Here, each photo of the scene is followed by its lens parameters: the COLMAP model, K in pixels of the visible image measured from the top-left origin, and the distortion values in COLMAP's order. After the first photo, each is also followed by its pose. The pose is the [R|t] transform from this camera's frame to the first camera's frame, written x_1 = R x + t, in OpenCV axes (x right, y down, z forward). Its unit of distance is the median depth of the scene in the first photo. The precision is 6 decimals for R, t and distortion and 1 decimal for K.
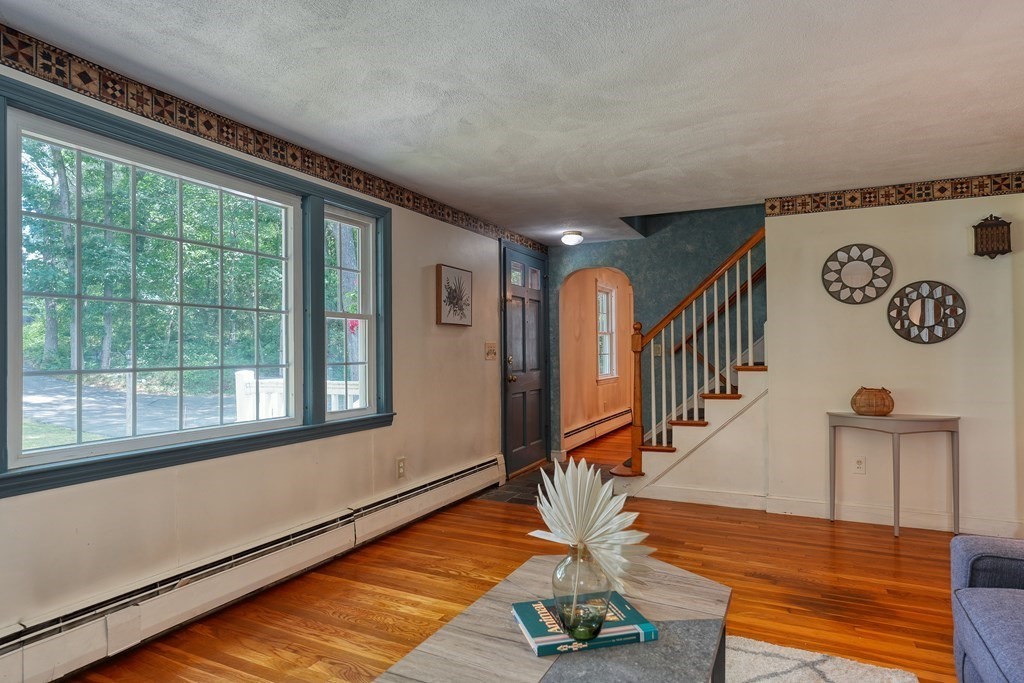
lens RADIAL K [[581.2, 0, 512.0], [0, 581.2, 341.5], [0, 0, 1]] dist [-0.000059, 0.000263]
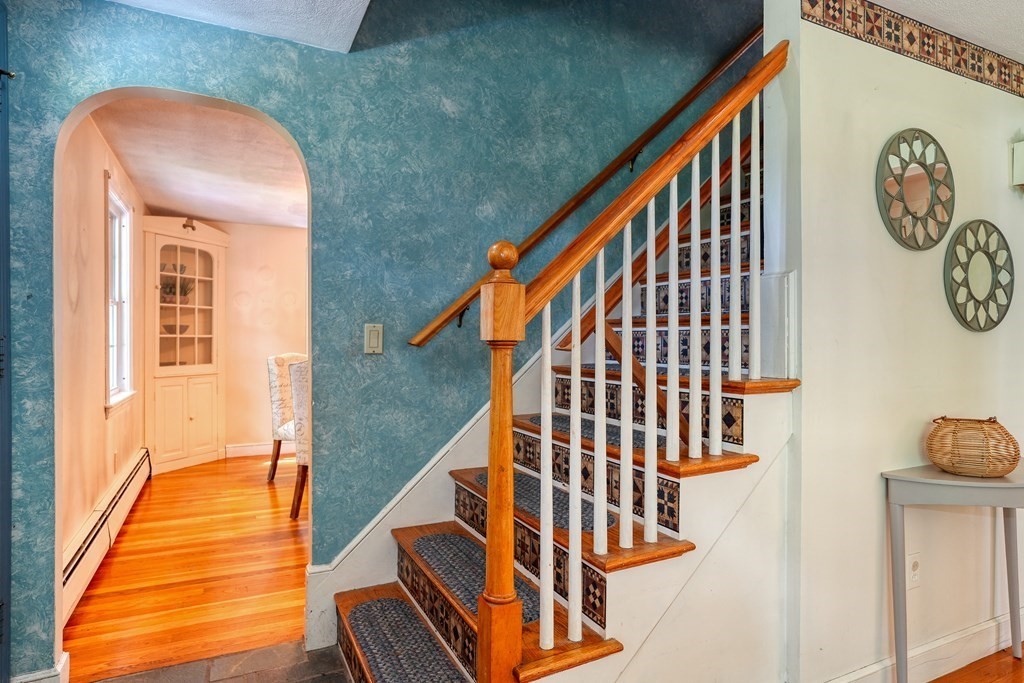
lens RADIAL K [[586.6, 0, 510.5], [0, 586.6, 331.8], [0, 0, 1]] dist [0.002113, 0.001436]
pose [[0.617963, 0.011807, 0.786118, -0.013320], [-0.019050, 0.999819, -0.000042, 0.009107], [-0.785976, -0.014950, 0.618076, 0.682494]]
